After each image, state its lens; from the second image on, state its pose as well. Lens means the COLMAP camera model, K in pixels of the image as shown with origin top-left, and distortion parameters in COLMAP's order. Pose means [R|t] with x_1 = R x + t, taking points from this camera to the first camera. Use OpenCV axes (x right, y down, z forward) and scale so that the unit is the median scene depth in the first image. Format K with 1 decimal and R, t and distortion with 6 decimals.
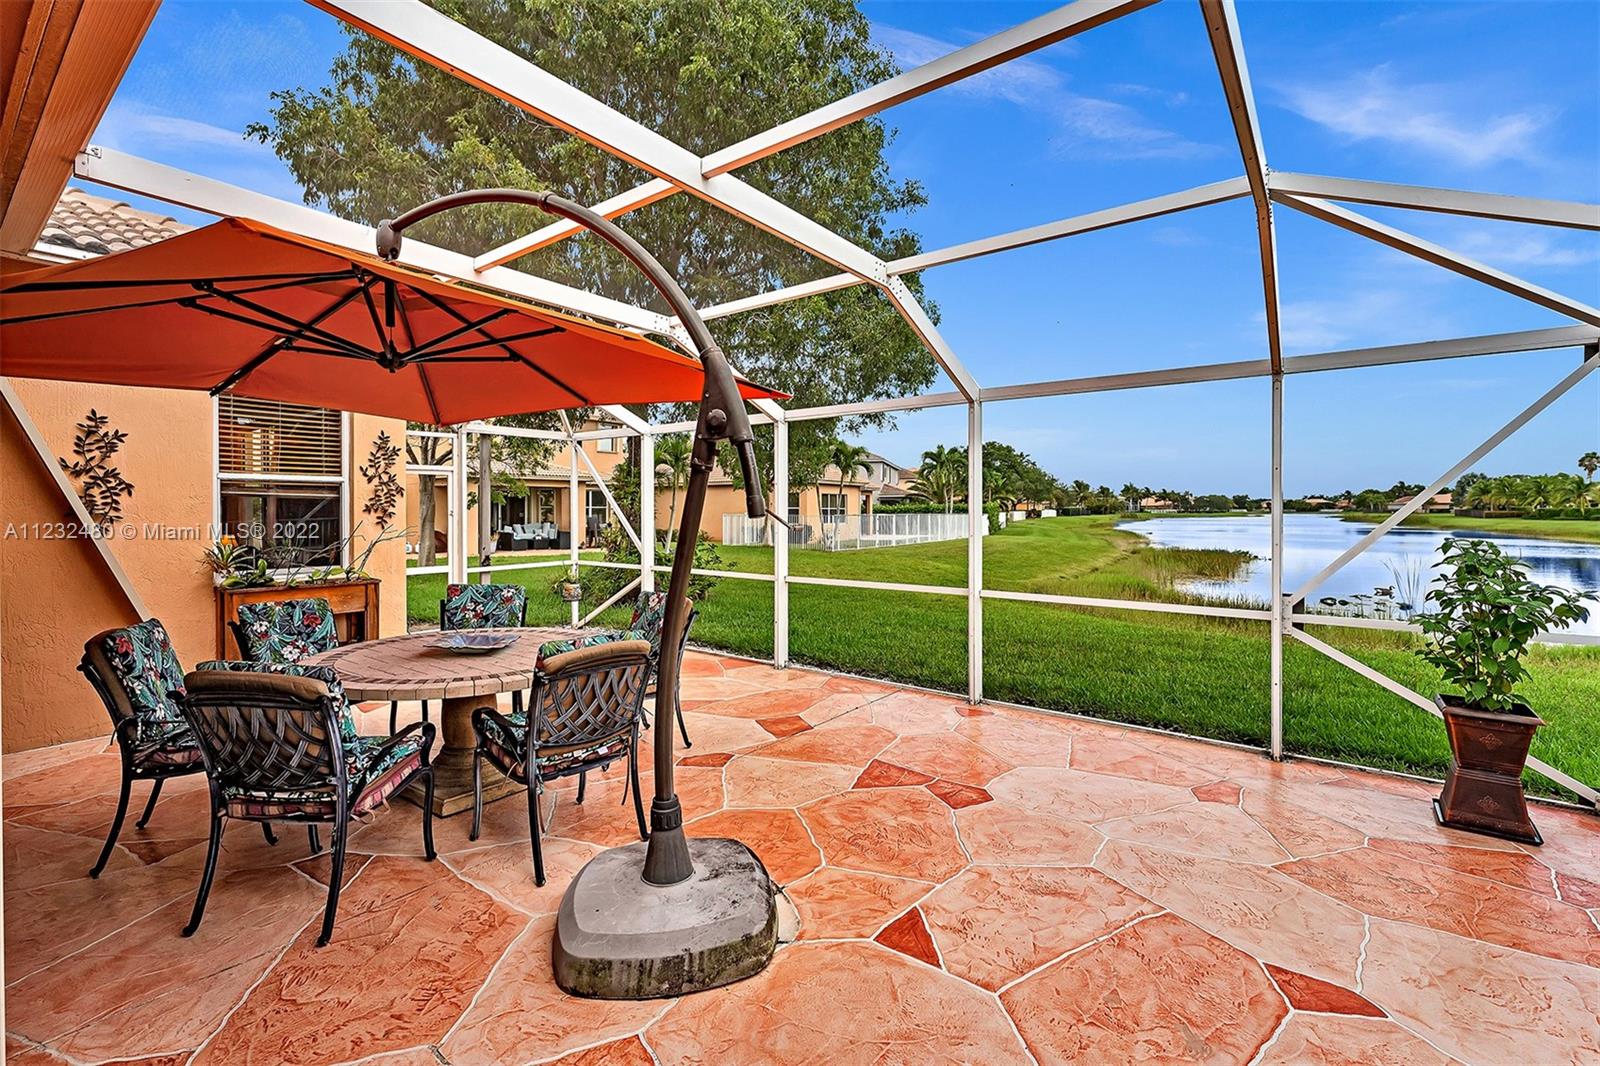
lens RADIAL K [[705.6, 0, 796.8], [0, 705.6, 502.8], [0, 0, 1]] dist [-0.001132, -0.000052]
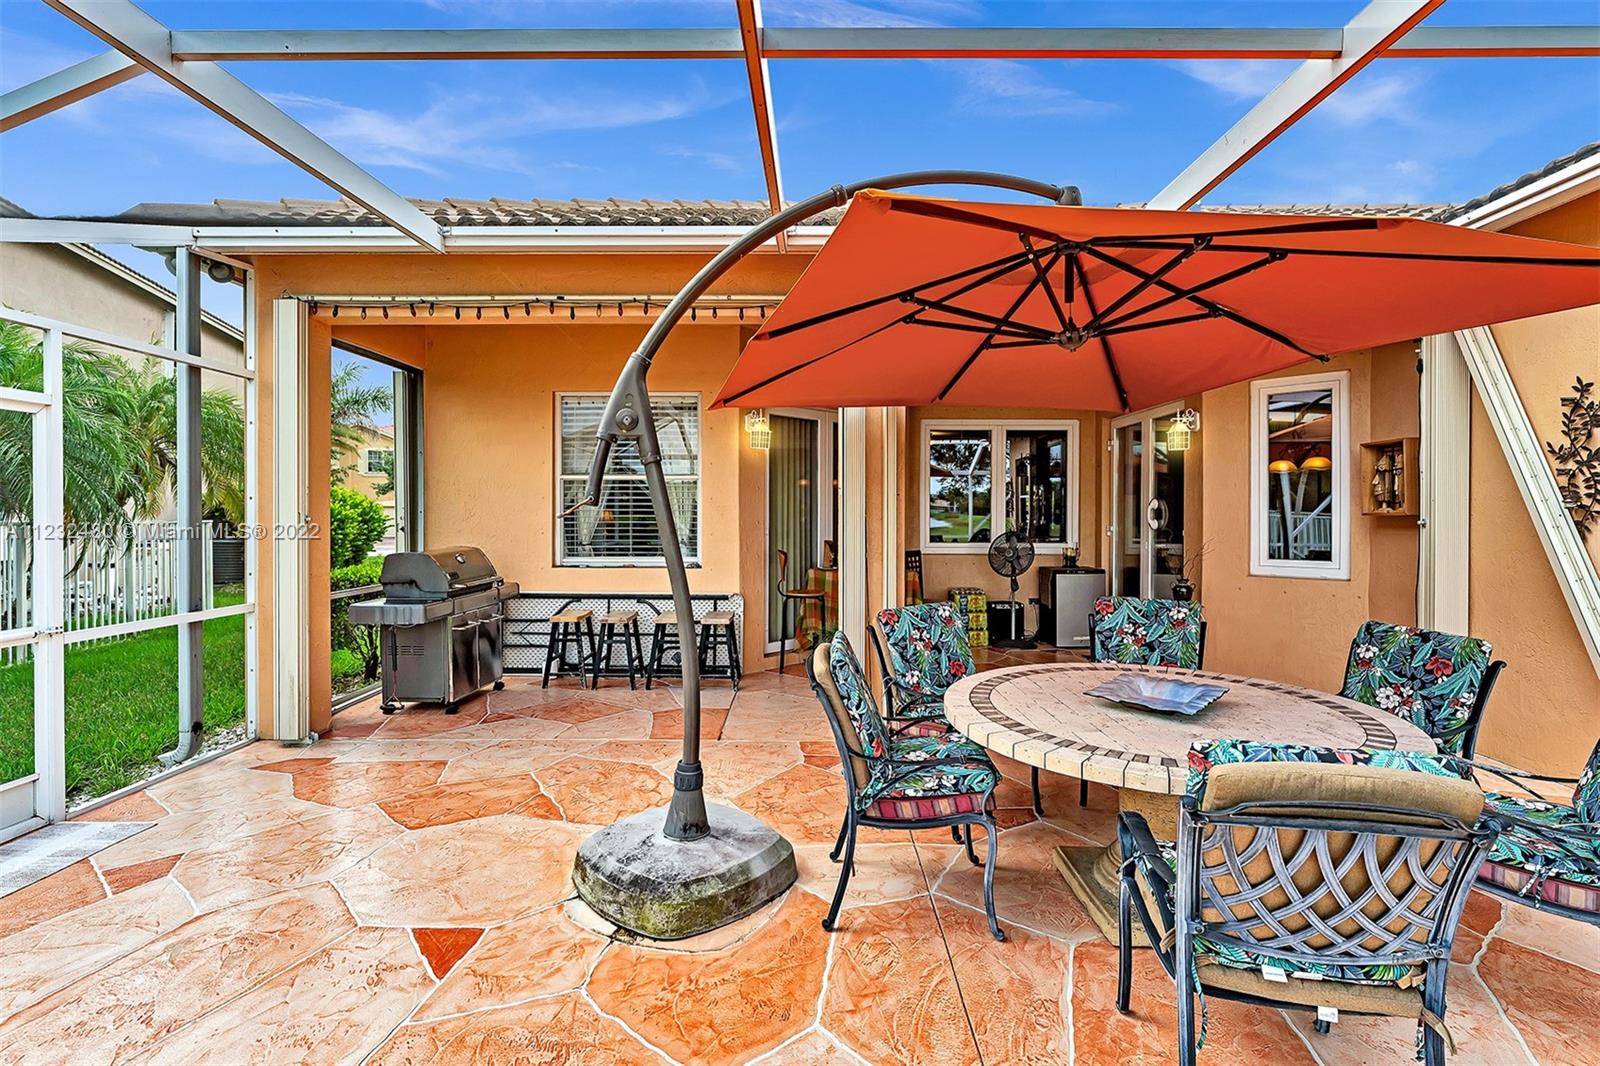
lens RADIAL K [[748.2, 0, 806.4], [0, 748.2, 511.6], [0, 0, 1]] dist [0.000193, 0.000183]
pose [[-0.802747, -0.000624, -0.596319, 0.255243], [0.003804, 0.999974, -0.006166, 0.027037], [0.596307, -0.007218, -0.802724, 1.445656]]
